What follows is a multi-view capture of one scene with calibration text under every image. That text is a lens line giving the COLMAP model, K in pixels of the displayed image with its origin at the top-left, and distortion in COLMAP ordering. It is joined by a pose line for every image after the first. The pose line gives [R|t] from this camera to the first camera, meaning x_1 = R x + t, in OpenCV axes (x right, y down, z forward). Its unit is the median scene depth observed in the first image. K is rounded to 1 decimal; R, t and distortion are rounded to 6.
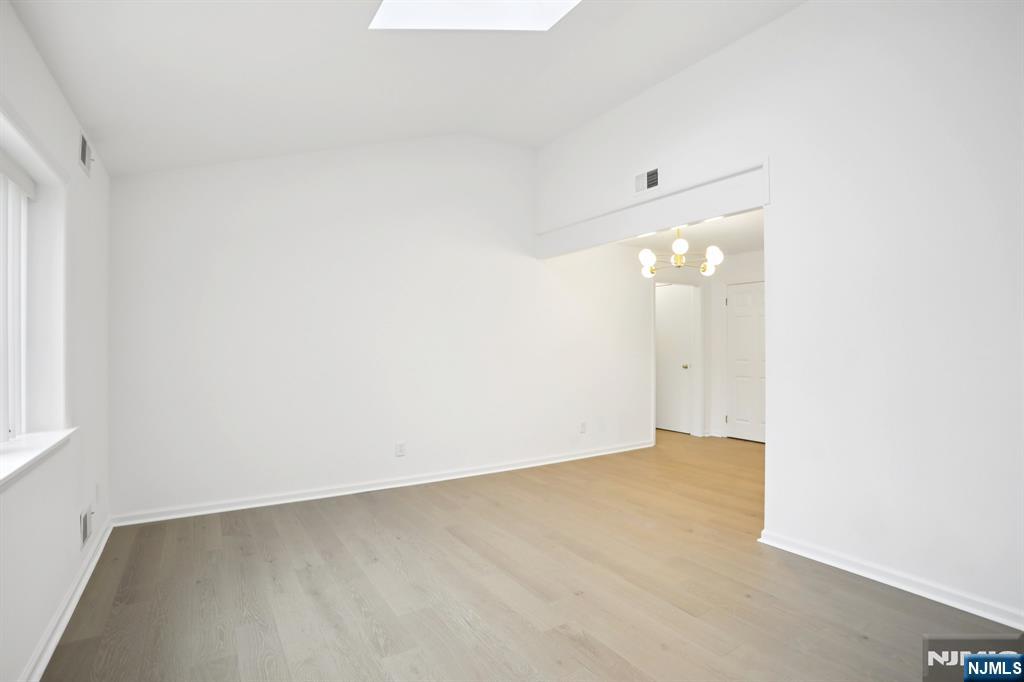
lens RADIAL K [[515.1, 0, 519.1], [0, 515.1, 341.3], [0, 0, 1]] dist [-0.022866, 0.004937]
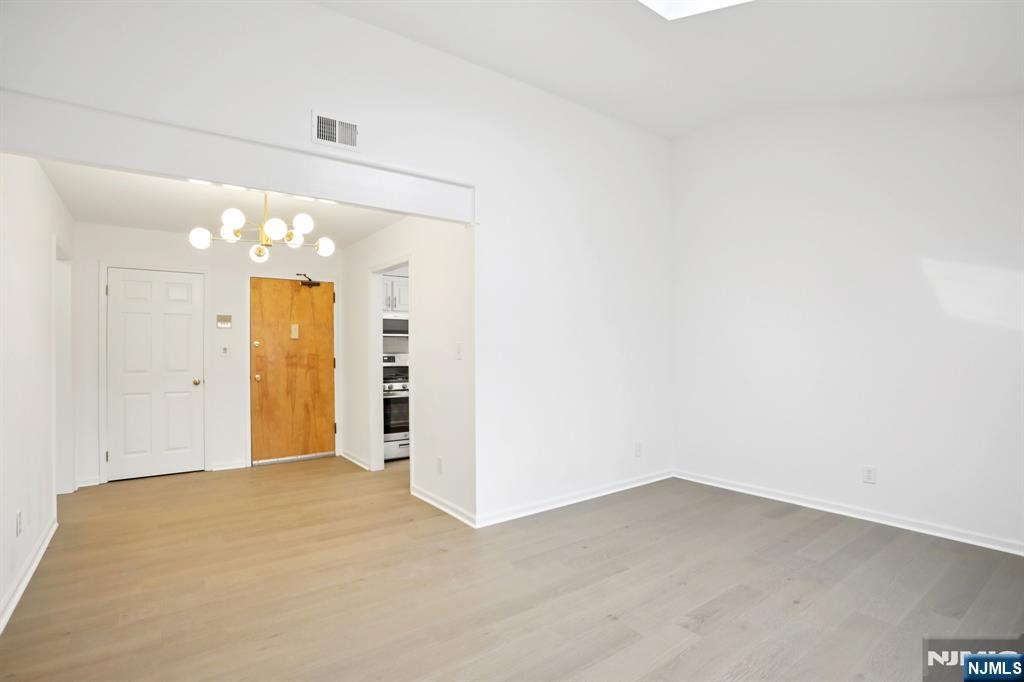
lens RADIAL K [[515.1, 0, 513.1], [0, 515.1, 344.3], [0, 0, 1]] dist [-0.022866, 0.004937]
pose [[-0.070847, 0.004829, 0.997475, -0.661658], [0.003062, 0.999985, -0.004623, 0.001444], [-0.997482, 0.002726, -0.070861, 1.033681]]
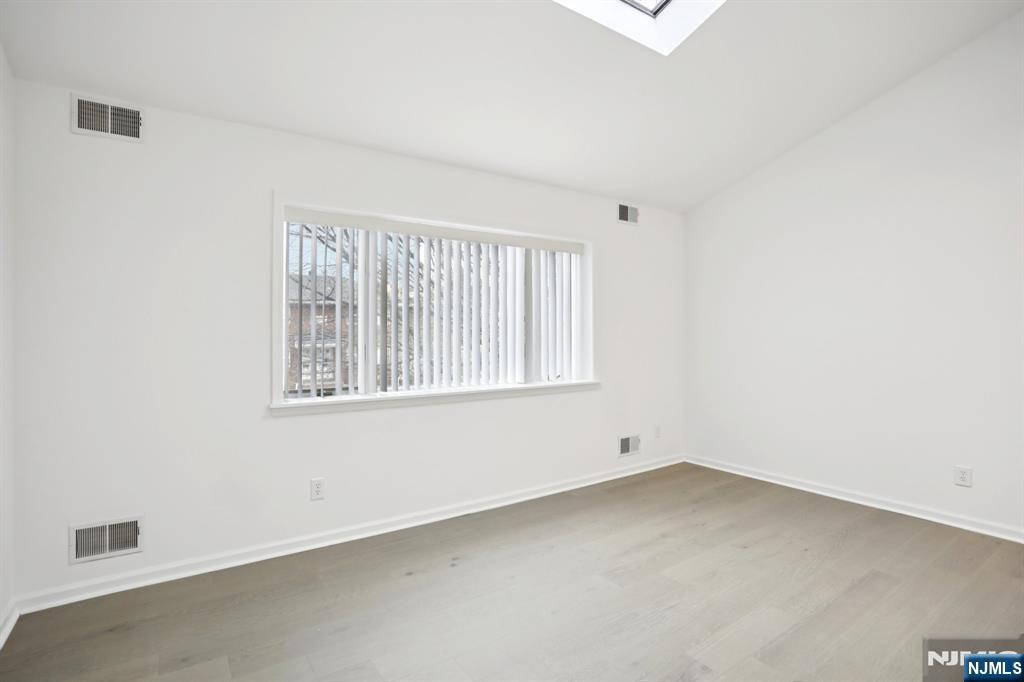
lens RADIAL K [[515.1, 0, 515.8], [0, 515.1, 341.4], [0, 0, 1]] dist [-0.022866, 0.004937]
pose [[0.013072, -0.010170, -0.999863, 0.658291], [0.008295, 0.999915, -0.010062, 0.031212], [0.999880, -0.008162, 0.013155, 0.506122]]
